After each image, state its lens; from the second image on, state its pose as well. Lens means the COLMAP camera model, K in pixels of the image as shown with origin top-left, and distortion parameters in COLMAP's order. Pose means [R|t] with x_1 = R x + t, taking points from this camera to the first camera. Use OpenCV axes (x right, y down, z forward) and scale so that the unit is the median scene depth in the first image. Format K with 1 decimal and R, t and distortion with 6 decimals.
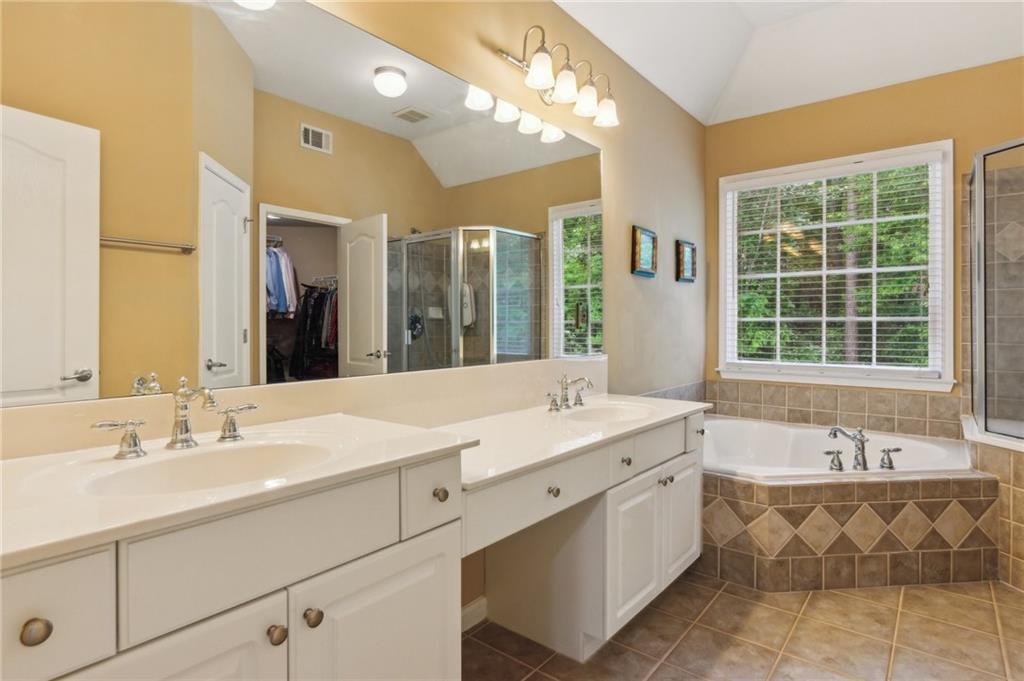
lens RADIAL K [[544.5, 0, 509.2], [0, 544.5, 325.1], [0, 0, 1]] dist [-0.004000, -0.001485]
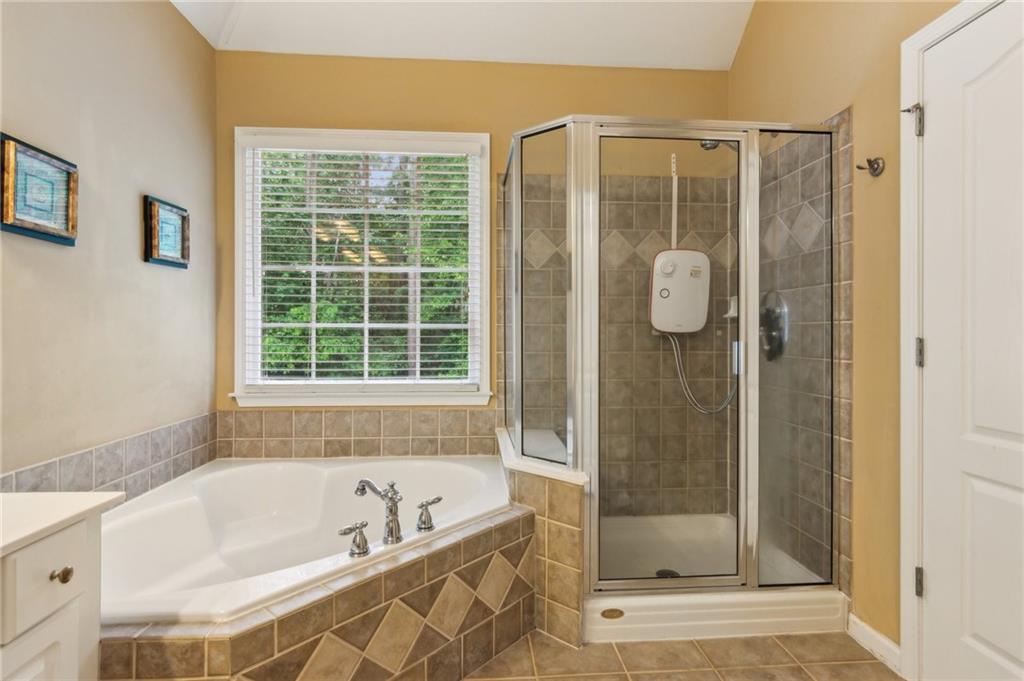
lens RADIAL K [[498.0, 0, 512.0], [0, 498.0, 340.5], [0, 0, 1]] dist [-0.000549, -0.000124]
pose [[0.730750, -0.009146, 0.682584, 0.262750], [-0.001805, 0.999881, 0.015330, -0.000663], [-0.682643, -0.012435, 0.730646, 0.349410]]
